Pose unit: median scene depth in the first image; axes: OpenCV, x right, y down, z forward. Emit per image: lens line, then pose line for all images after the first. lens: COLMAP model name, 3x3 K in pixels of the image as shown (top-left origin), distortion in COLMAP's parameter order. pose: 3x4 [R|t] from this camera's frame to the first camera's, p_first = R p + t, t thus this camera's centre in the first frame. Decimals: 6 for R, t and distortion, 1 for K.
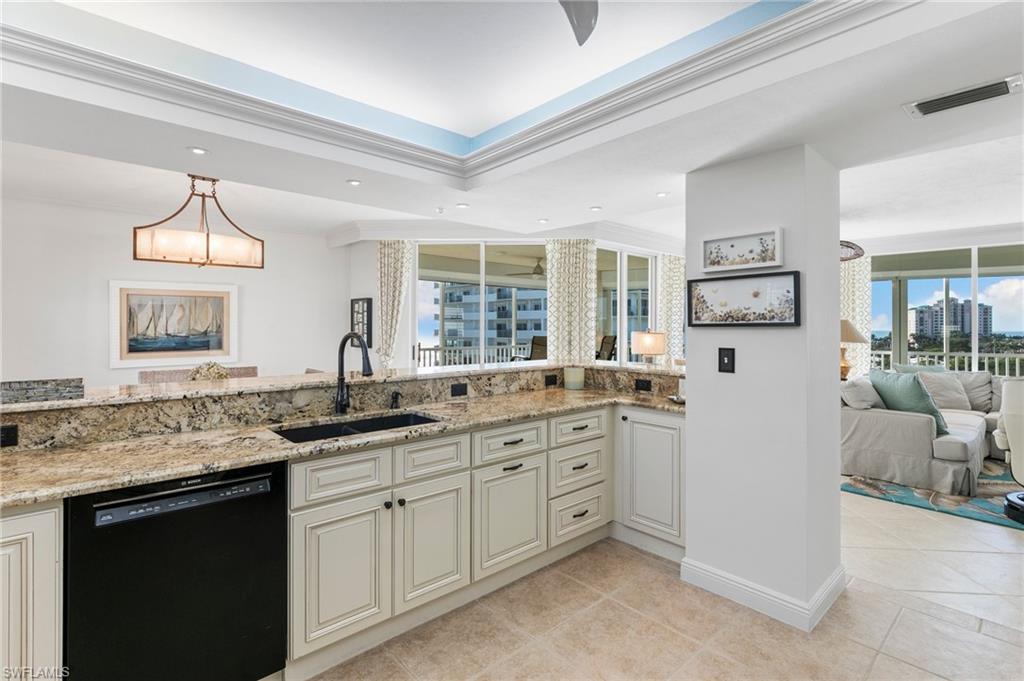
lens RADIAL K [[476.2, 0, 517.3], [0, 476.2, 325.5], [0, 0, 1]] dist [0.002782, -0.000509]
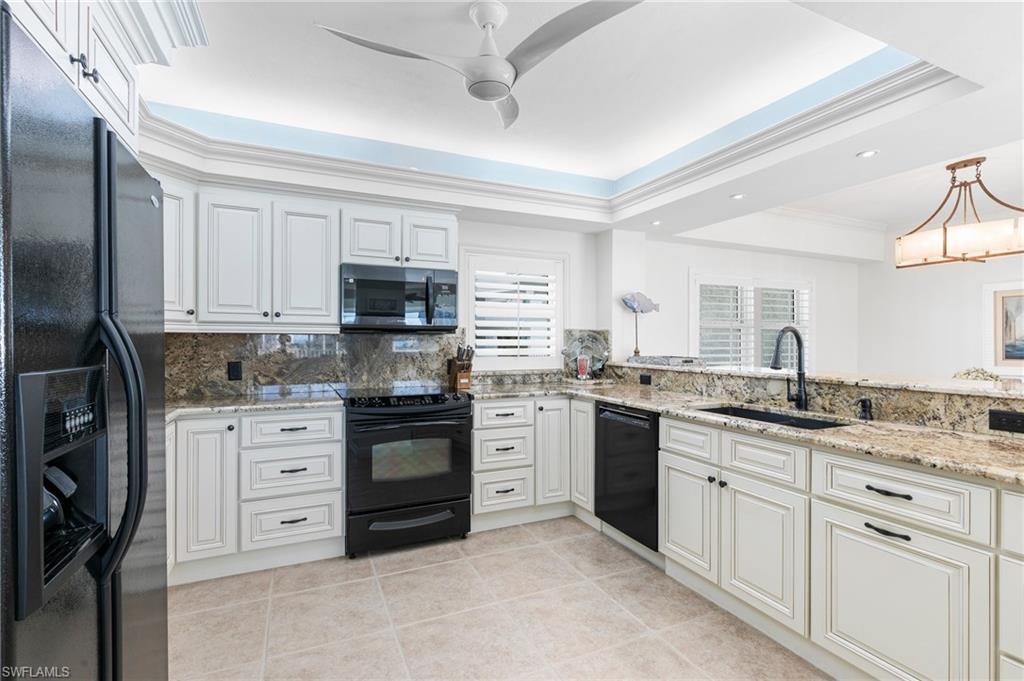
lens RADIAL K [[476.2, 0, 511.2], [0, 476.2, 339.8], [0, 0, 1]] dist [0.002782, -0.000509]
pose [[-0.292803, -0.002659, -0.956169, 0.762548], [0.000605, 0.999995, -0.002966, 0.043962], [0.956173, -0.001447, -0.292800, 0.719008]]
